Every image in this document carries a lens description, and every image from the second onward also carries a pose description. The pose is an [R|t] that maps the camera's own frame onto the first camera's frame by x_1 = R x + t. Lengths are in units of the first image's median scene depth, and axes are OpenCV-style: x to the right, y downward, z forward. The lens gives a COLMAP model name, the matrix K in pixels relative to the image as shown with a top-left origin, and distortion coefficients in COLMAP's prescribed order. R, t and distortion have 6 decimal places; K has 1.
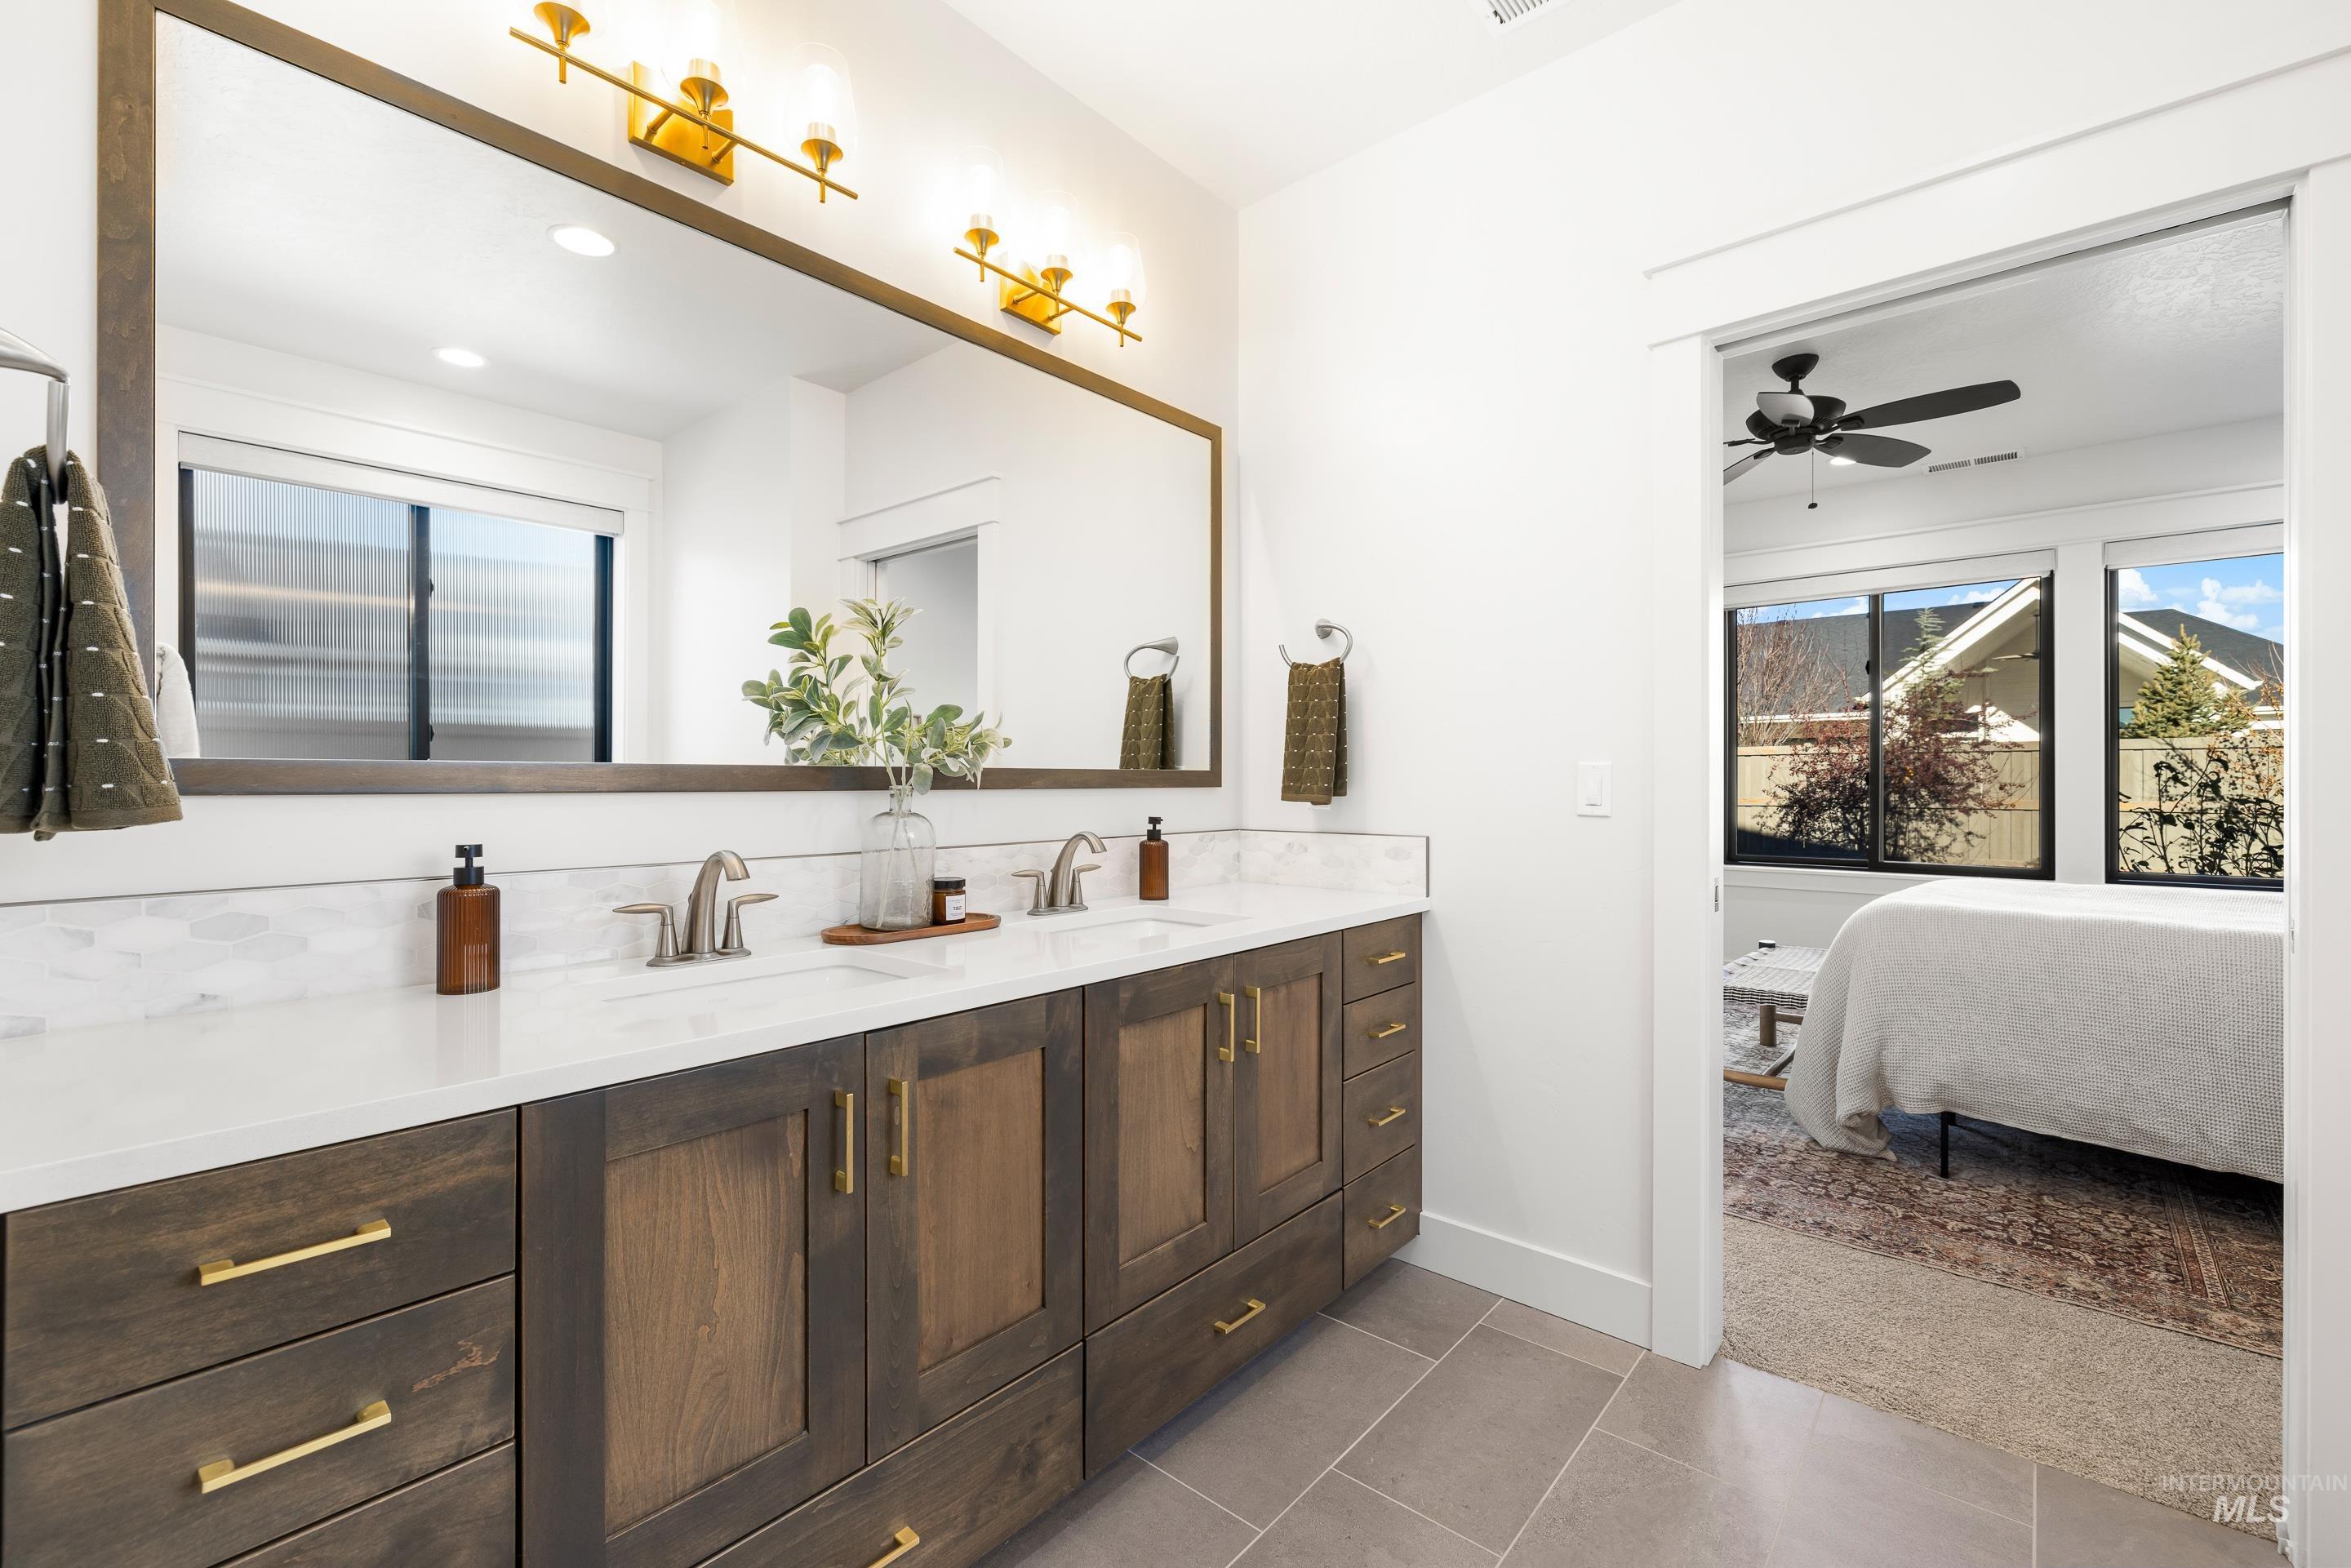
lens RADIAL K [[1056.0, 0, 1175.5], [0, 1056.0, 784.0], [0, 0, 1]] dist [-0.001597, 0.000096]
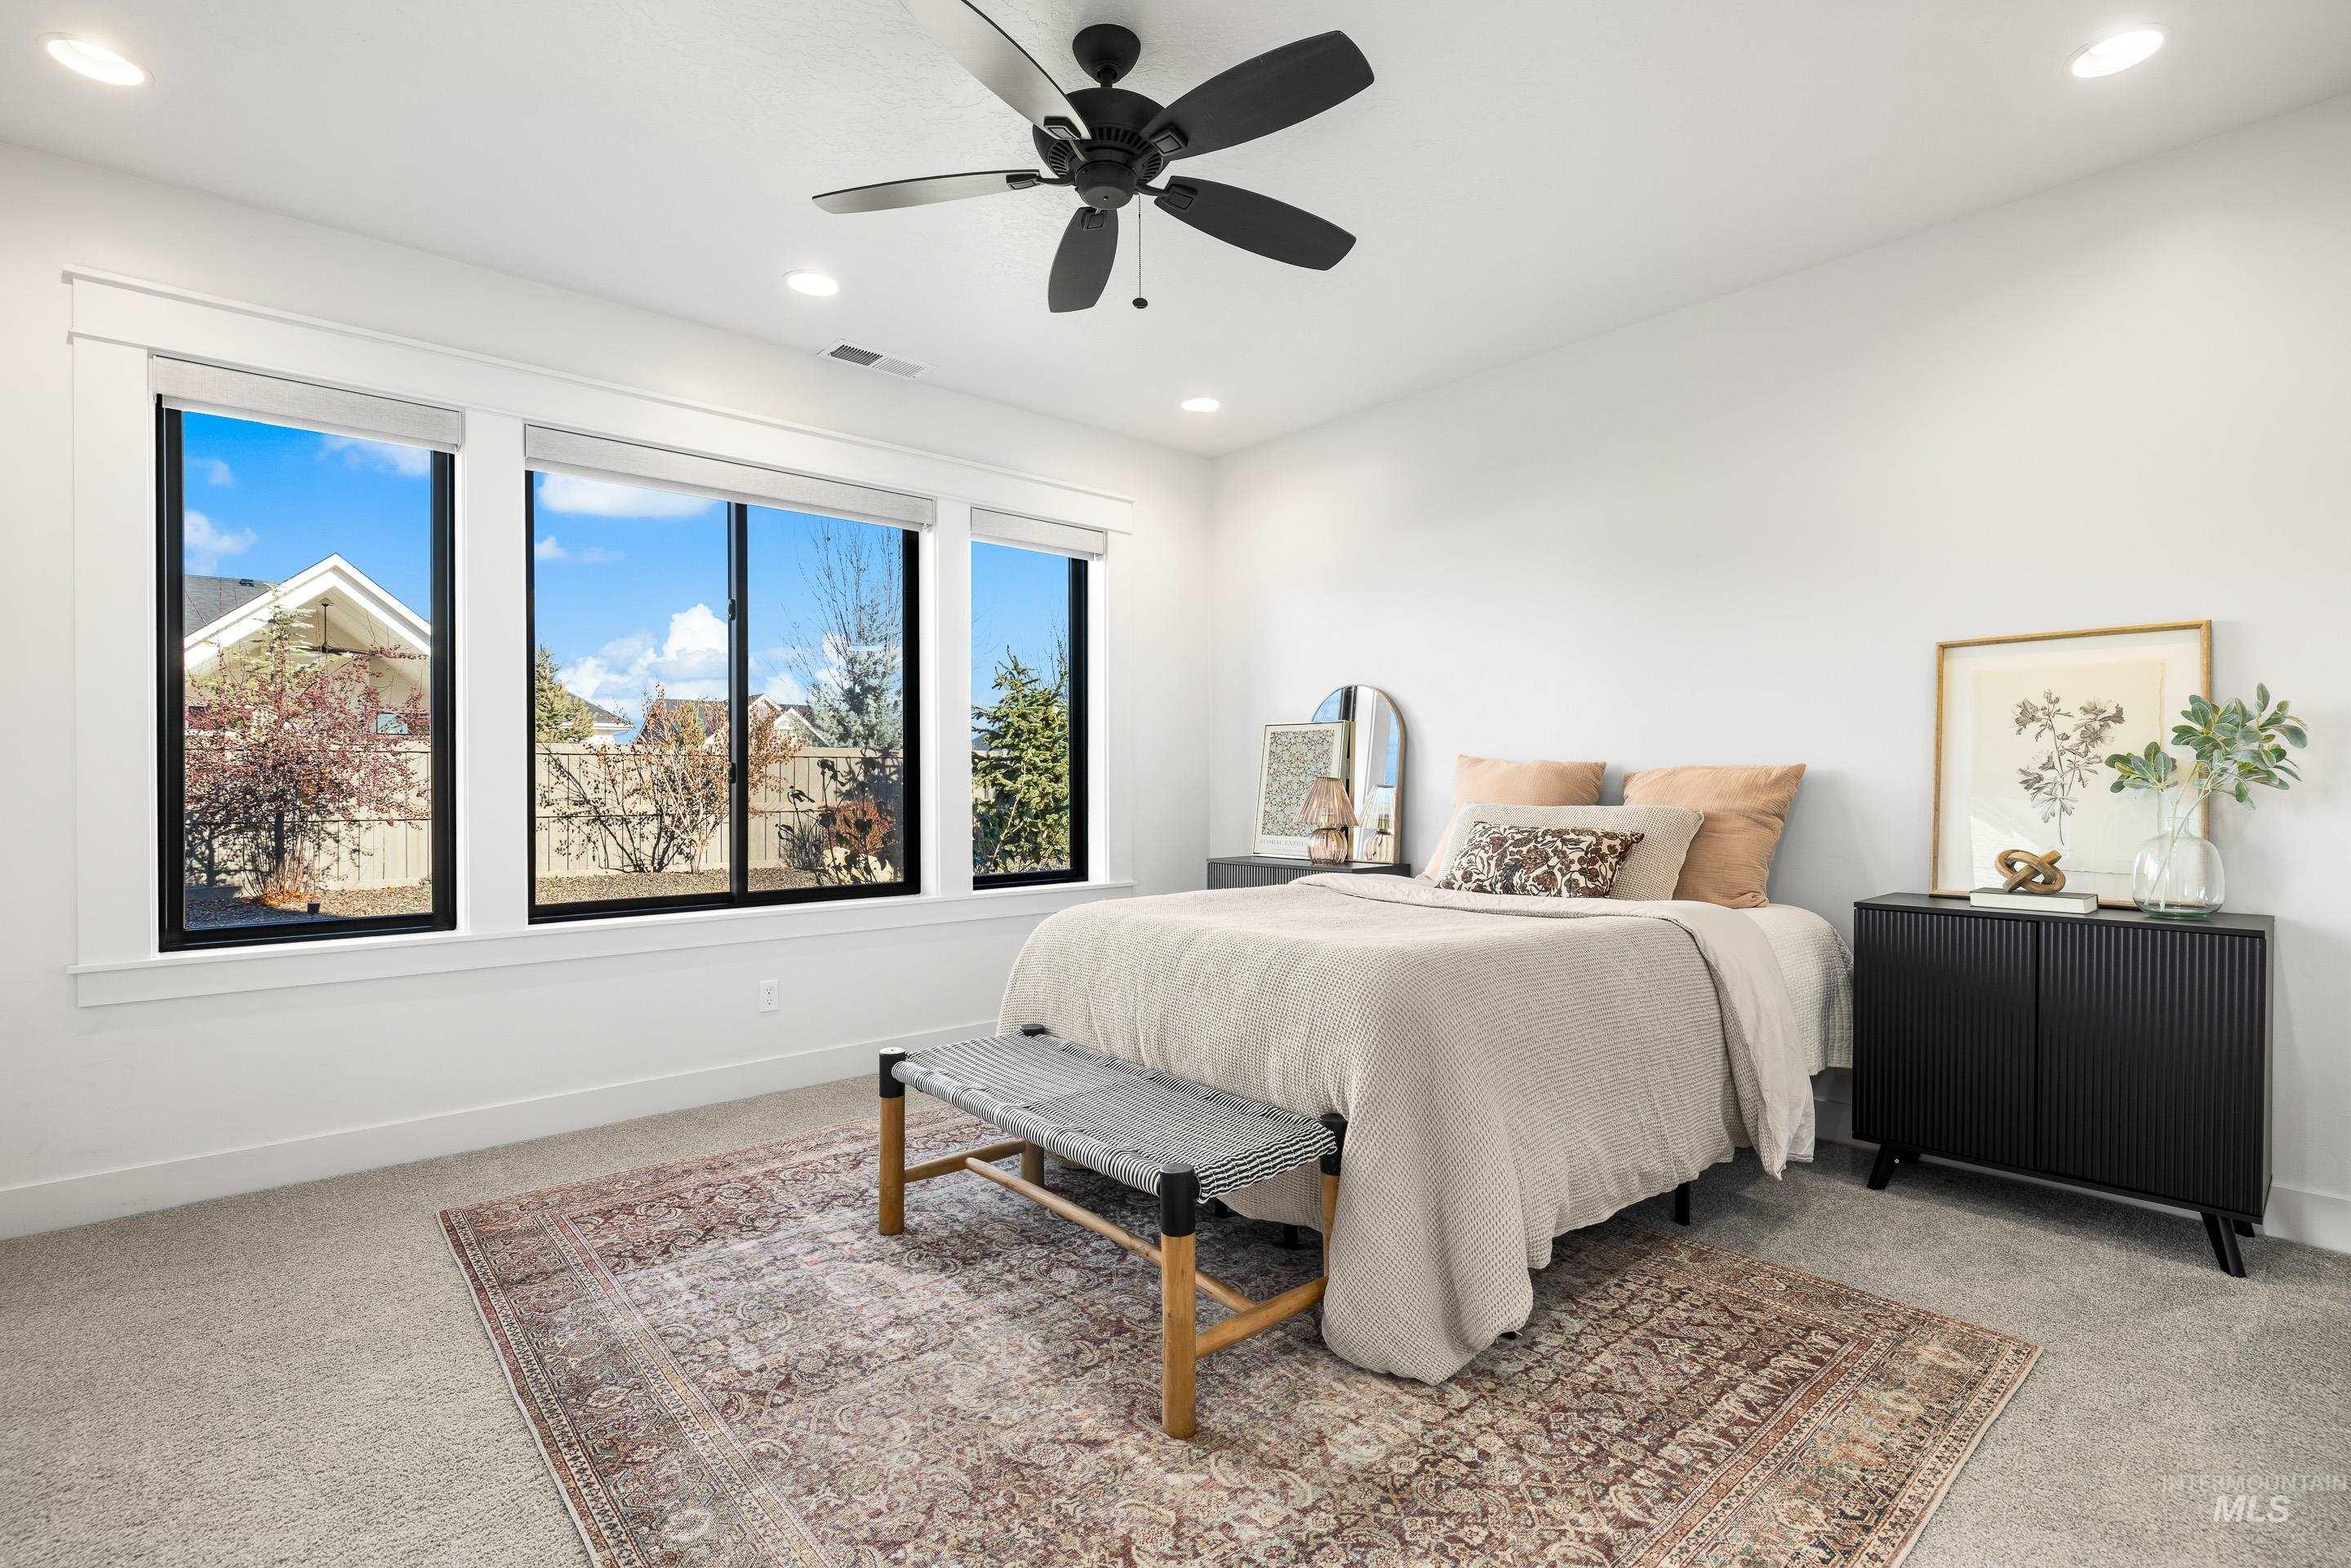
lens RADIAL K [[1056.0, 0, 1175.5], [0, 1056.0, 784.0], [0, 0, 1]] dist [-0.001597, 0.000096]
pose [[0.106970, 0.015265, 0.994145, 0.017660], [-0.002079, 0.999883, -0.015130, 0.025525], [-0.994260, -0.000448, 0.106990, 1.236276]]
